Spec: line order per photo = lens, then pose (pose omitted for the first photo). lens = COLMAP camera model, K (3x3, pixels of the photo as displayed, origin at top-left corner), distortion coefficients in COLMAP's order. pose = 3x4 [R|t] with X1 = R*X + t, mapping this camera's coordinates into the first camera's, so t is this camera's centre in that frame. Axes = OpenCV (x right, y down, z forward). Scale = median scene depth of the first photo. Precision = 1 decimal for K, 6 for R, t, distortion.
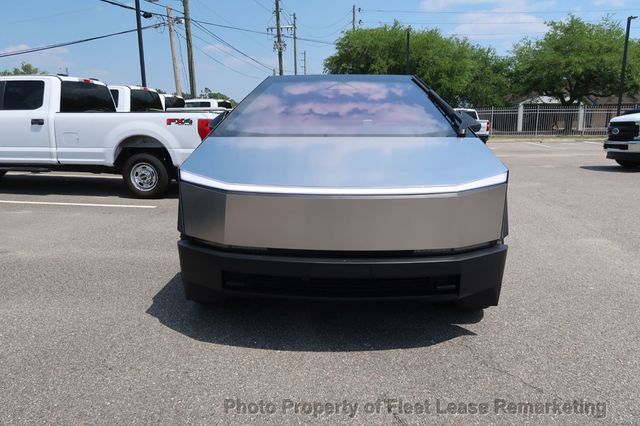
lens RADIAL K [[443.0, 0, 317.6], [0, 443.0, 212.1], [0, 0, 1]] dist [-0.029560, 0.015171]
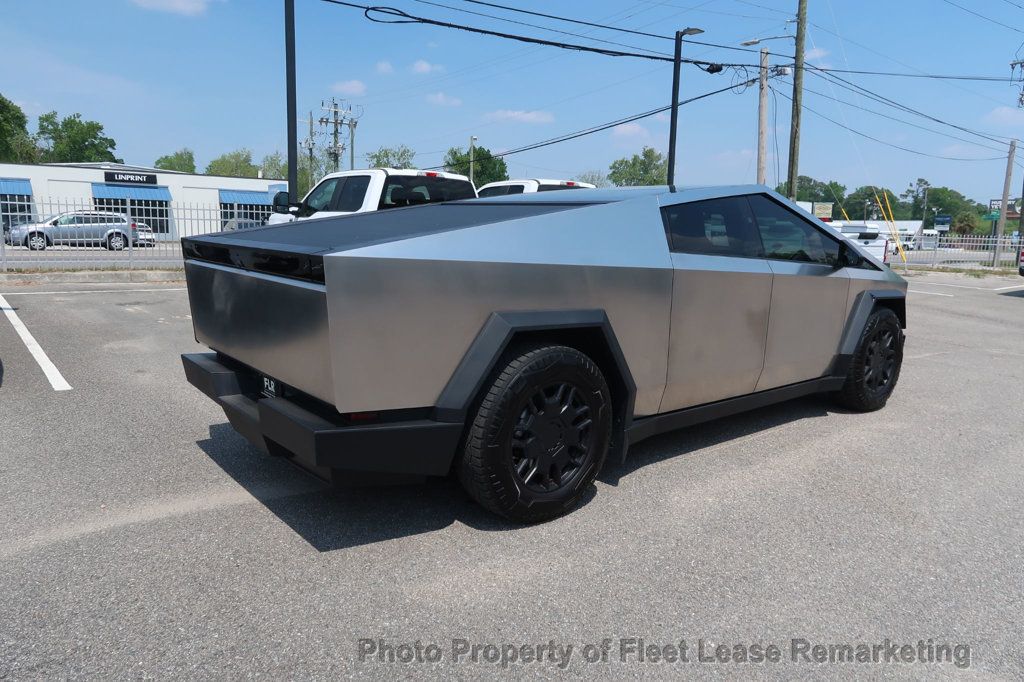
lens RADIAL K [[708.7, 0, 515.2], [0, 708.7, 338.7], [0, 0, 1]] dist [-0.029560, 0.015171]
pose [[0.721575, 0.135348, -0.678978, 0.143761], [-0.171272, 0.985119, 0.014357, -0.023226], [0.670817, 0.105930, 0.734019, 0.085641]]
